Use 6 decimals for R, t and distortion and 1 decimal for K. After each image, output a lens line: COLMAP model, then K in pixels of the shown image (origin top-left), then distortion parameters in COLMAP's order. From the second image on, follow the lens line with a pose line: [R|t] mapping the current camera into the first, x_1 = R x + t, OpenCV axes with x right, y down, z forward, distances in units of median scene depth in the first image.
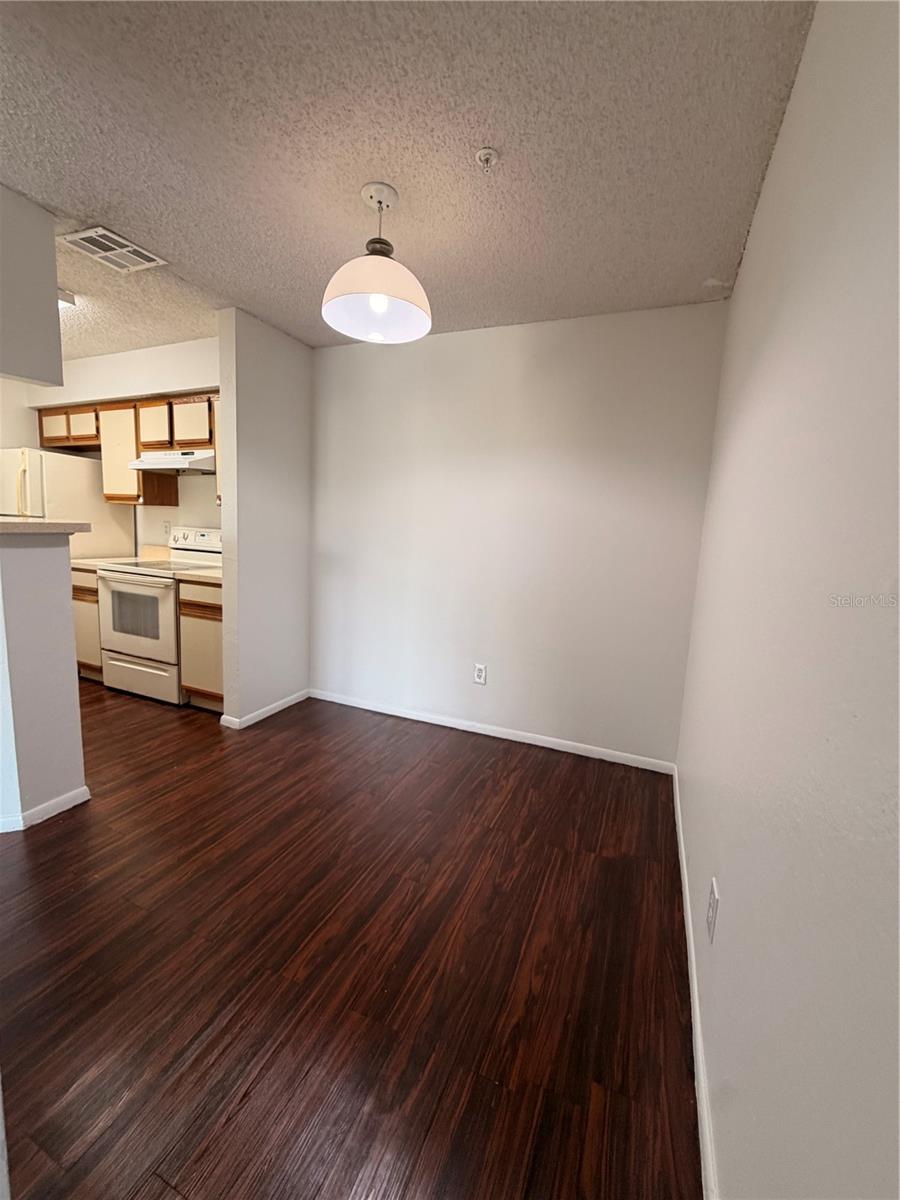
lens RADIAL K [[482.4, 0, 451.3], [0, 482.4, 594.1], [0, 0, 1]] dist [0.005164, -0.000054]
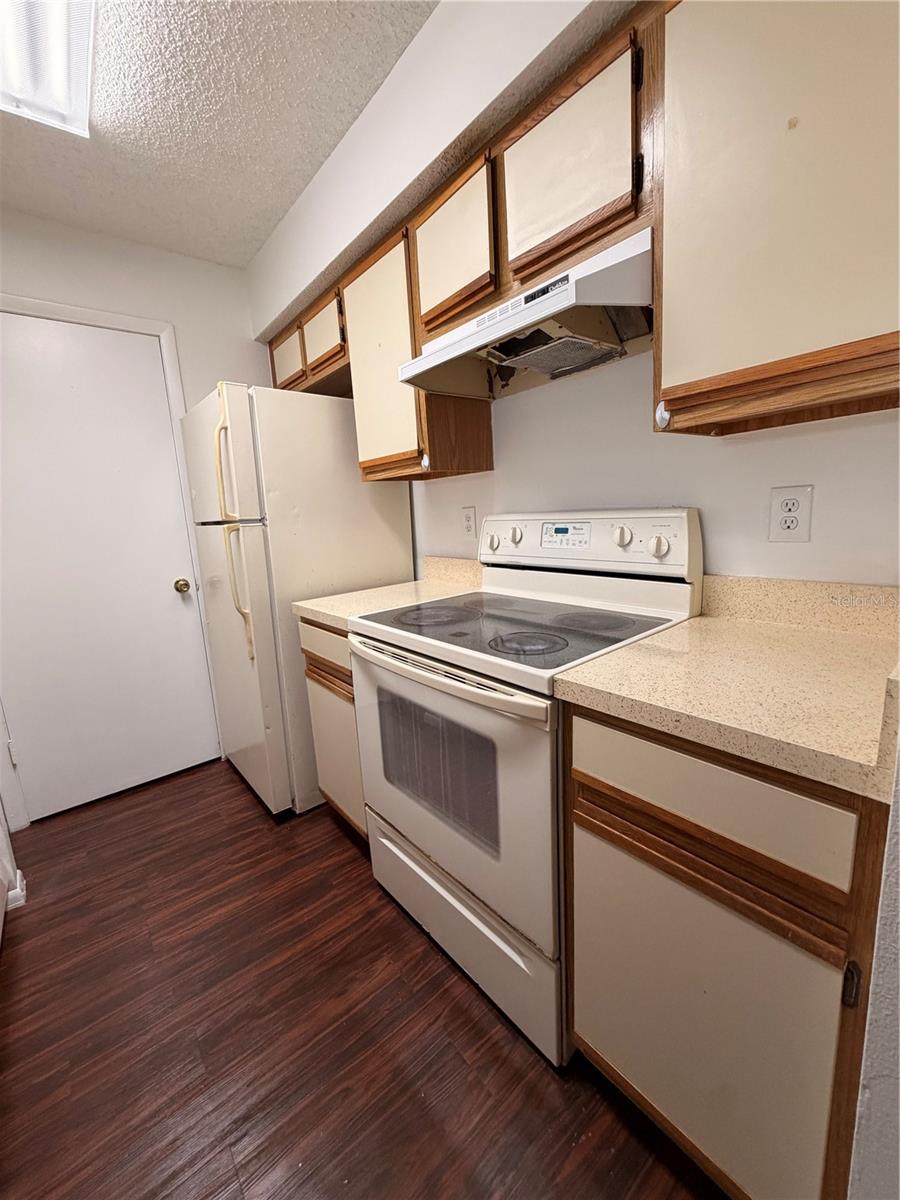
lens RADIAL K [[482.4, 0, 451.1], [0, 482.4, 597.3], [0, 0, 1]] dist [0.005164, -0.000054]
pose [[0.887550, -0.012170, -0.460551, -0.454056], [0.034766, 0.998570, 0.040611, -0.095362], [0.459398, -0.052056, 0.886704, 0.665604]]
